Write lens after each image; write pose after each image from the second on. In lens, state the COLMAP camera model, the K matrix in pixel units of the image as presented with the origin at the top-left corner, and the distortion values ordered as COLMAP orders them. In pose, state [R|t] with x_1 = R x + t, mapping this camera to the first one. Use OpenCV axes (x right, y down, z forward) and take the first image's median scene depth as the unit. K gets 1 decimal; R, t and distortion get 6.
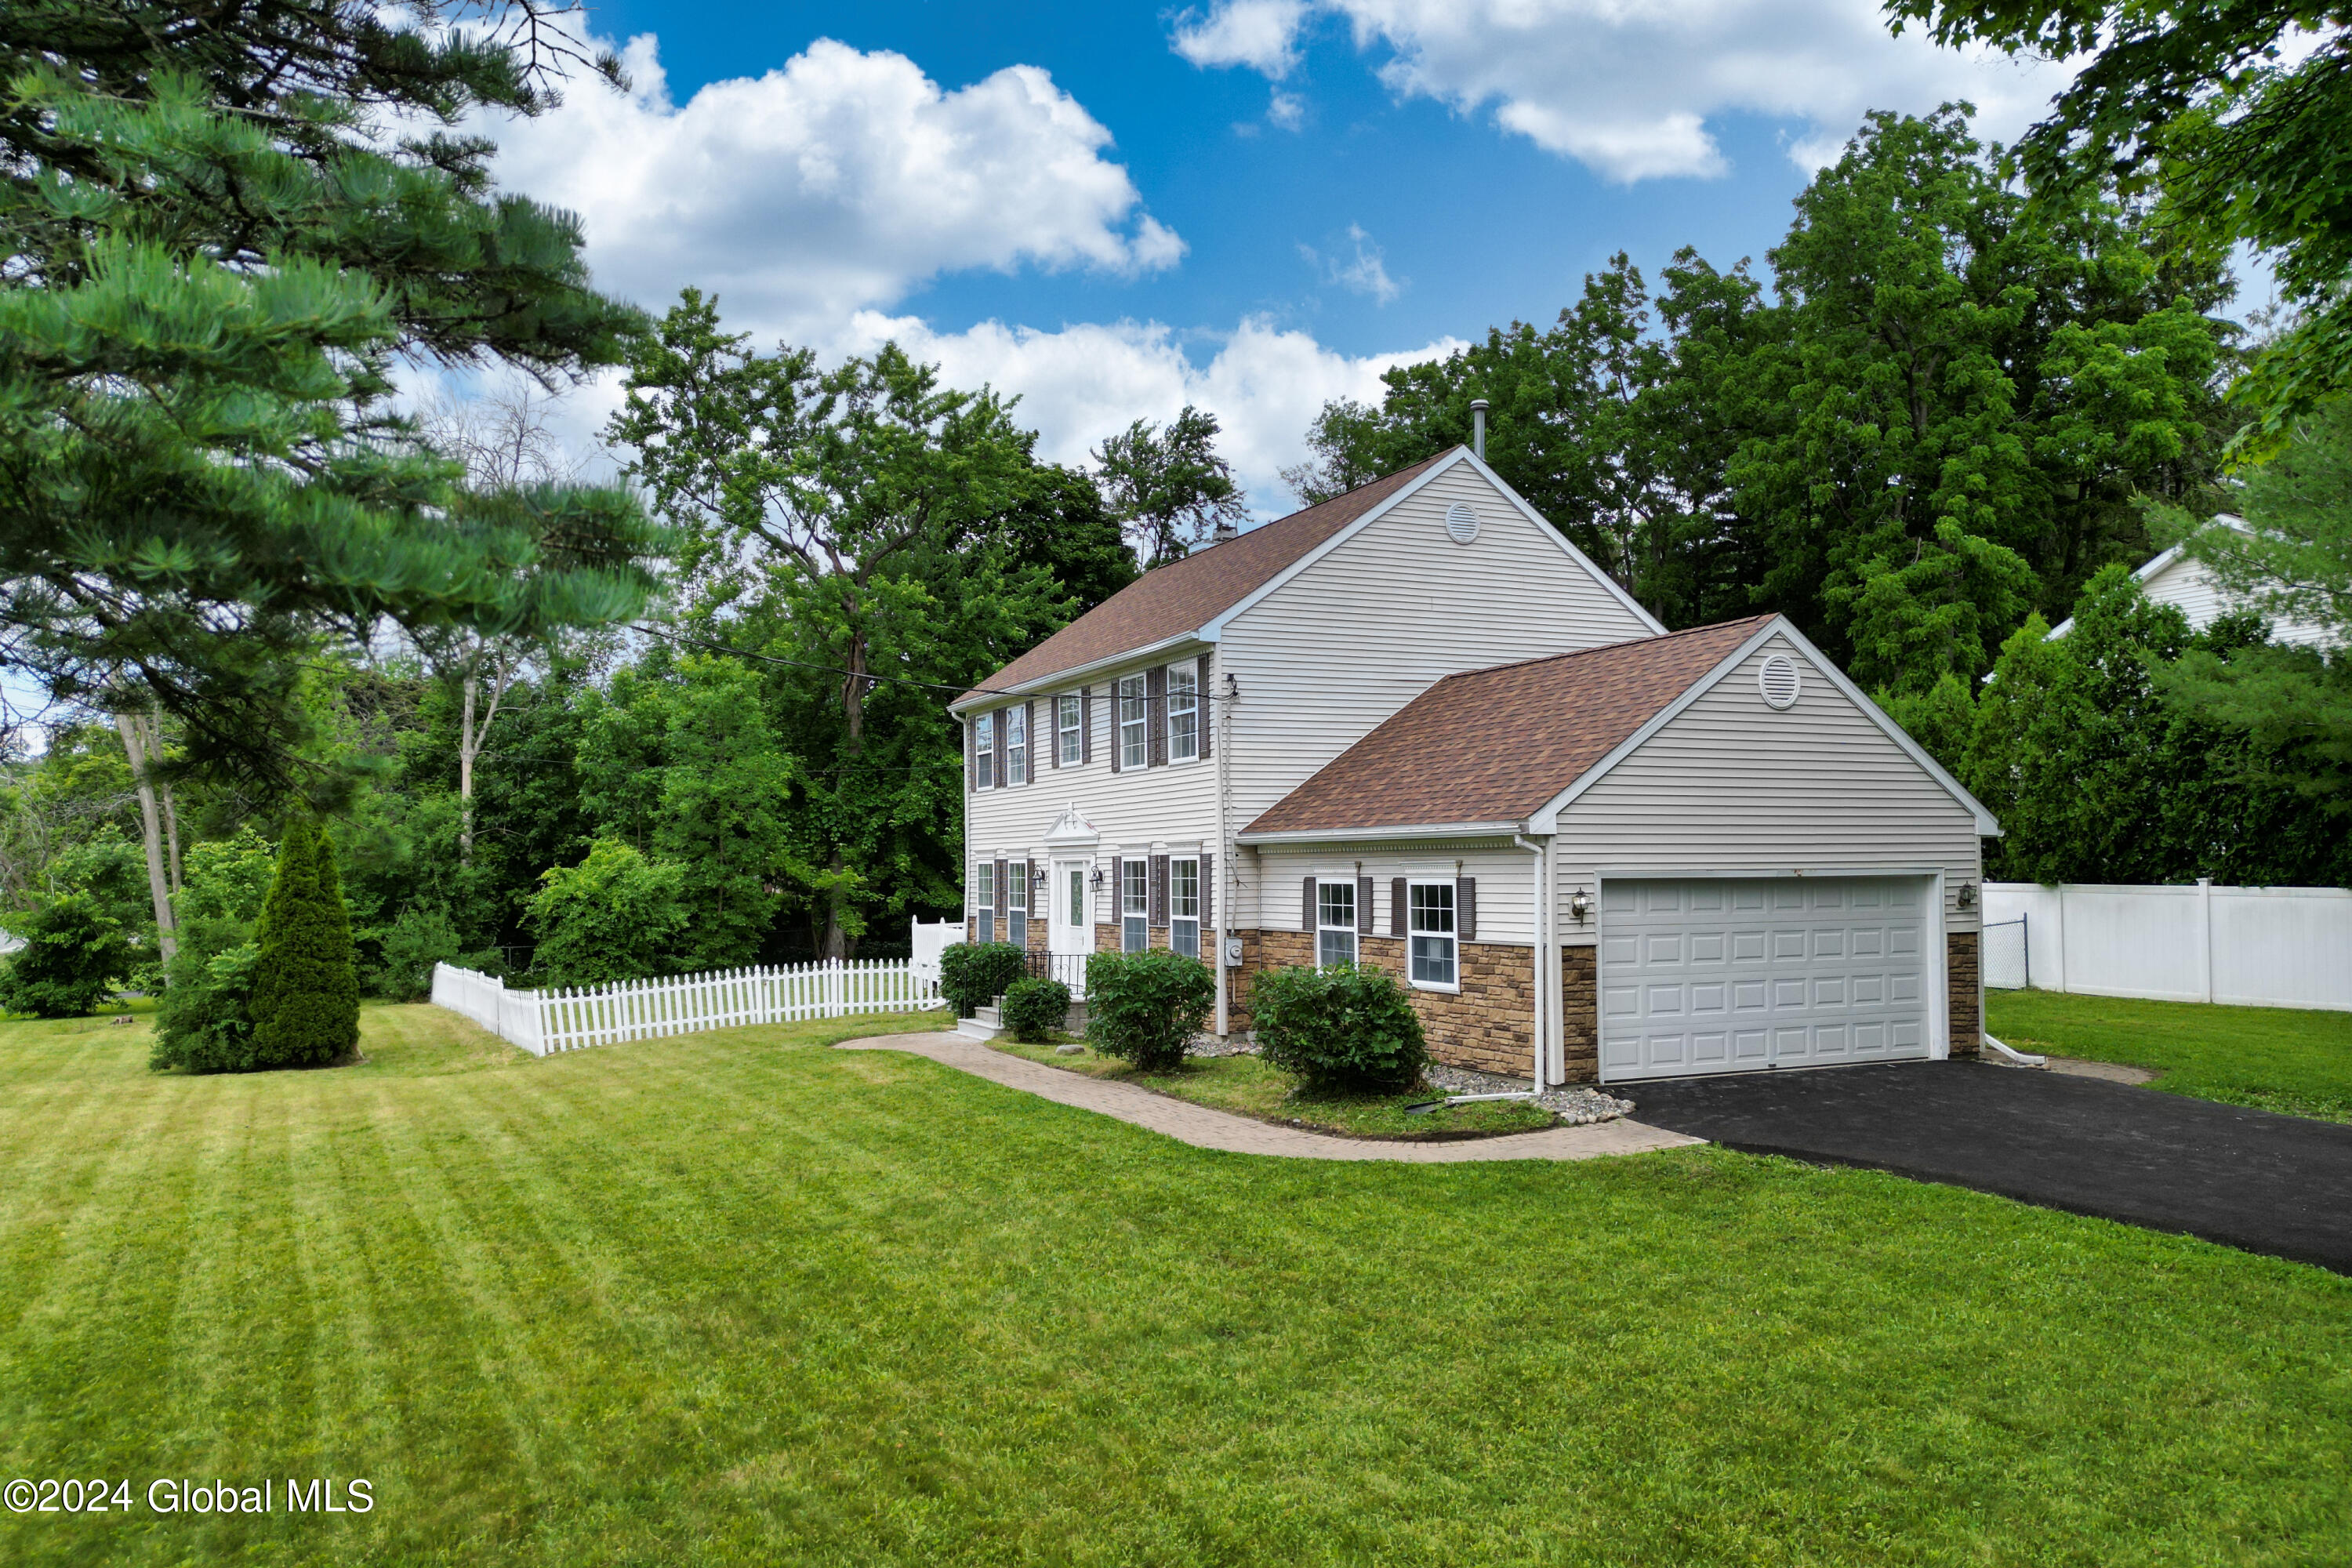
lens RADIAL K [[1657.5, 0, 1176.0], [0, 1657.5, 784.0], [0, 0, 1]] dist [0.047555, -0.005245]
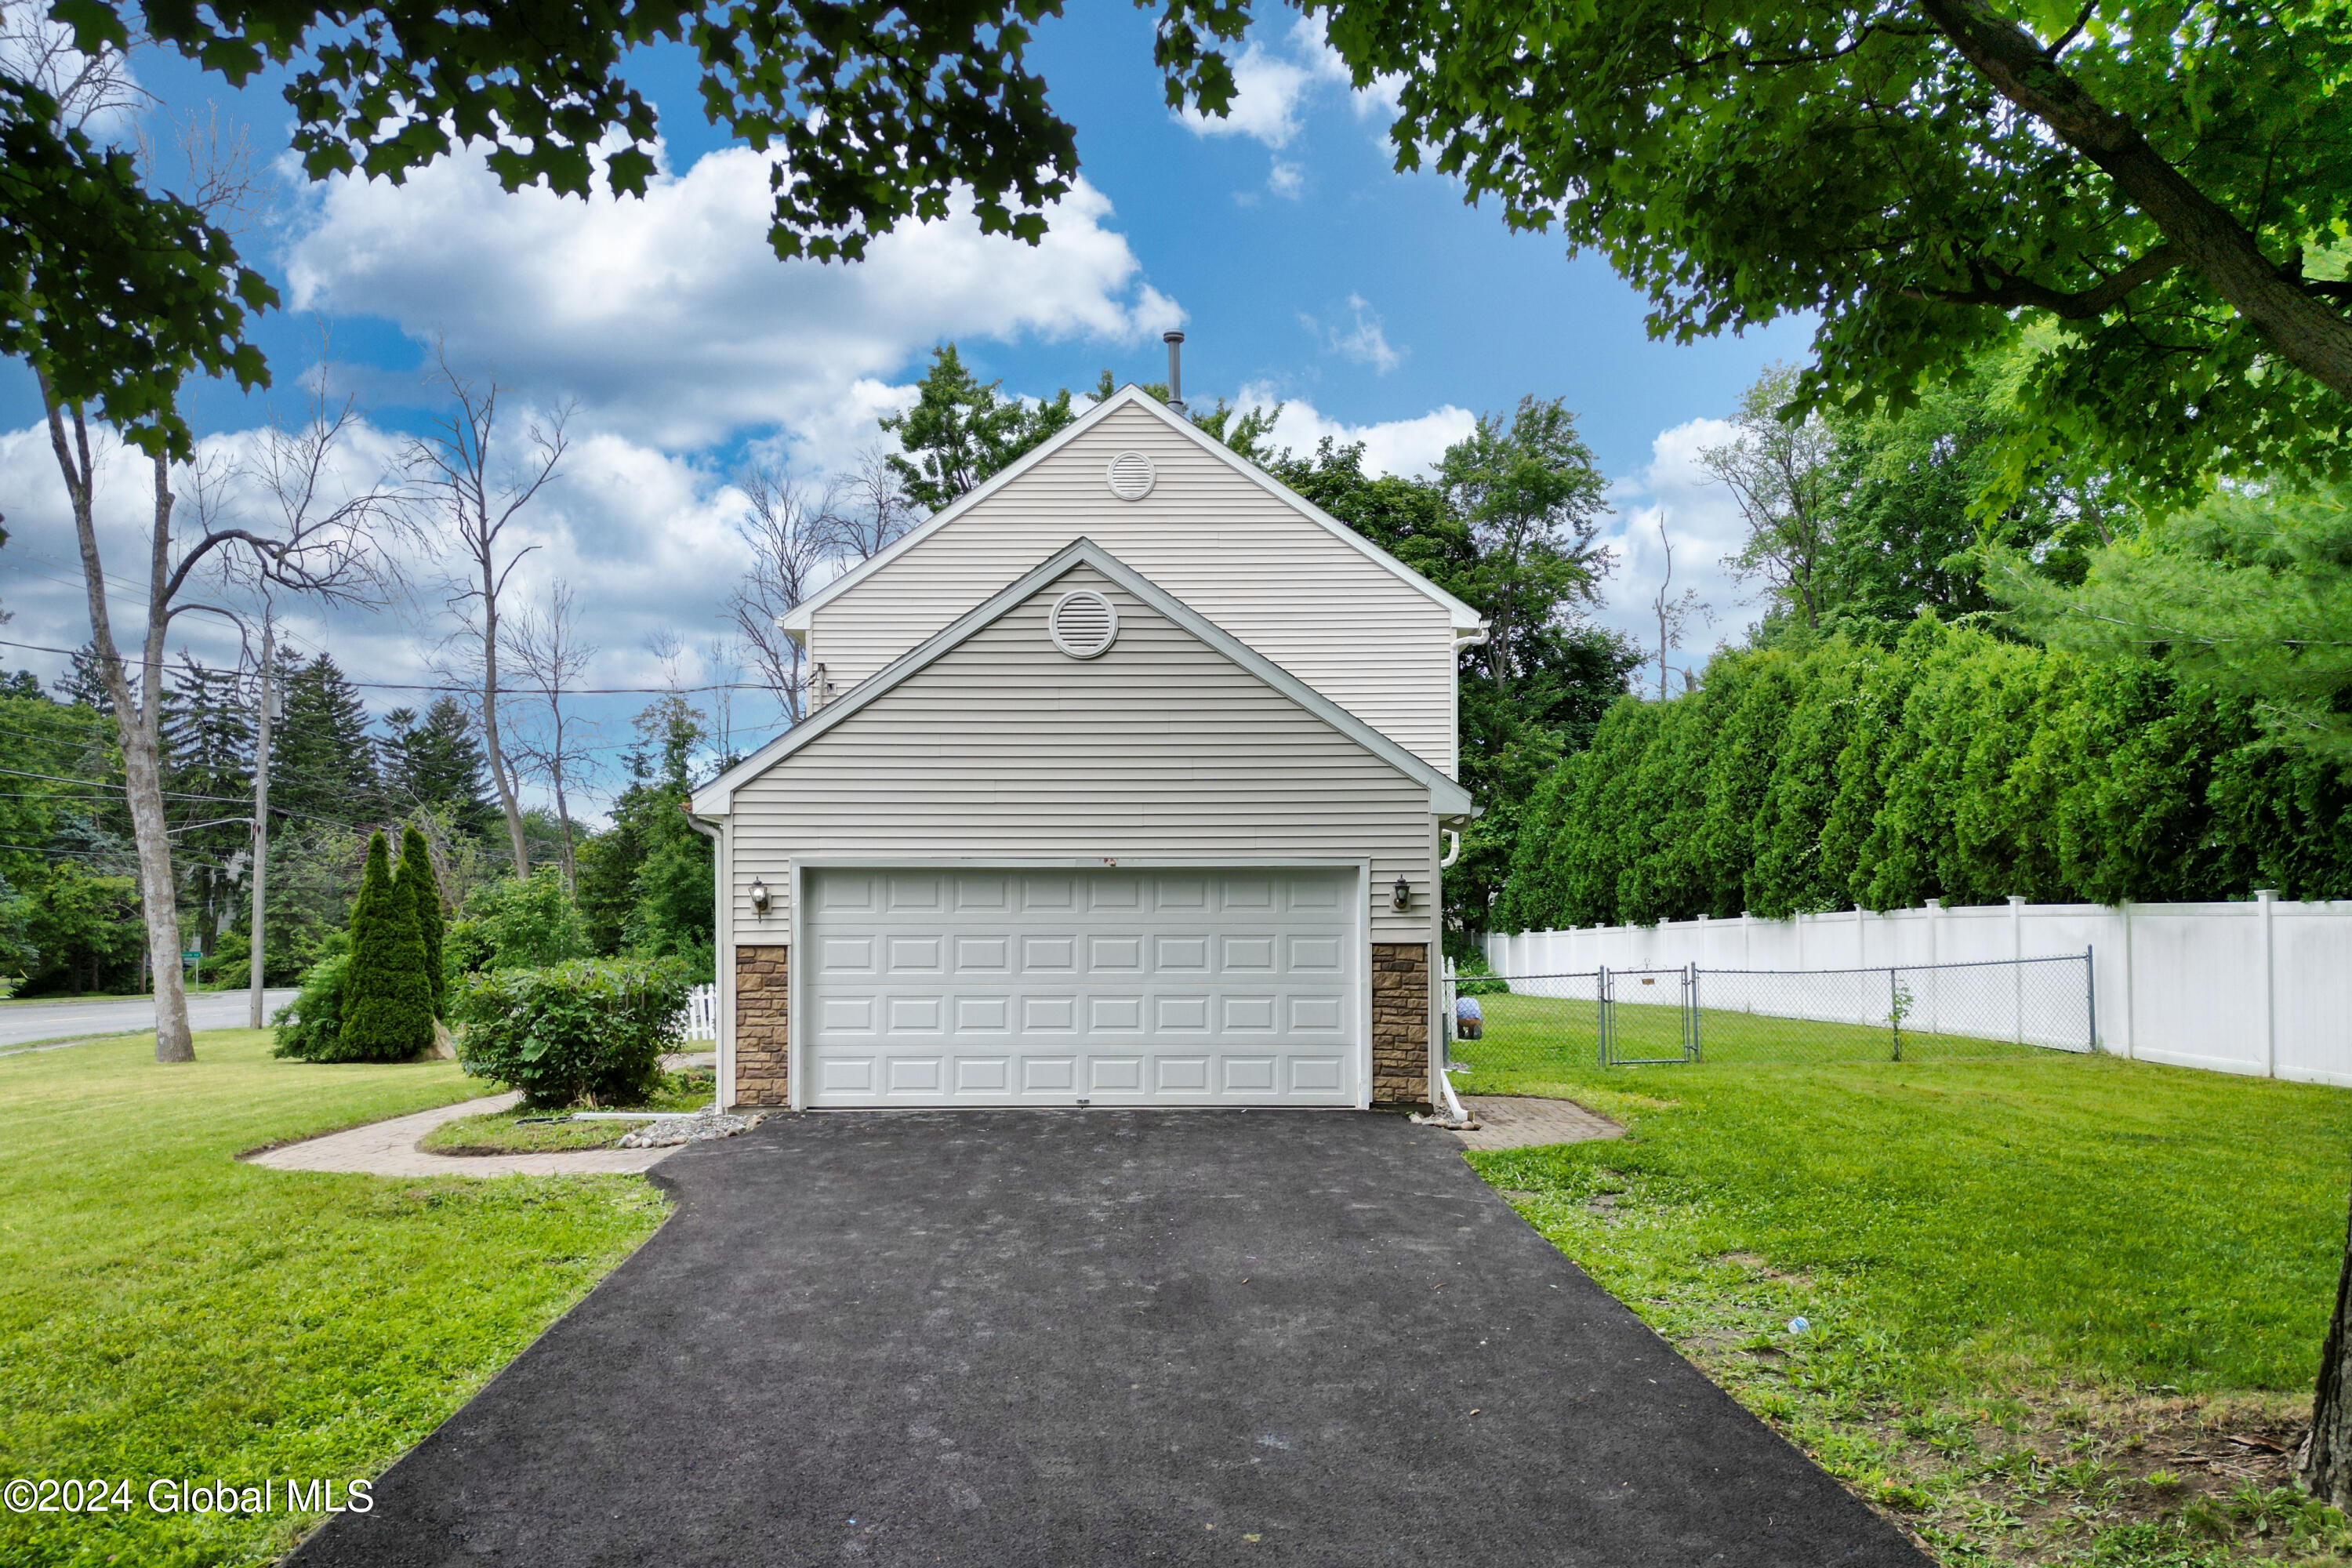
lens RADIAL K [[1682.0, 0, 1187.9], [0, 1682.0, 853.3], [0, 0, 1]] dist [0.049616, -0.003943]
pose [[0.901839, -0.012678, -0.431886, 0.713266], [0.015553, 0.999874, 0.003126, 0.044430], [0.431792, -0.009536, 0.901923, 0.275481]]
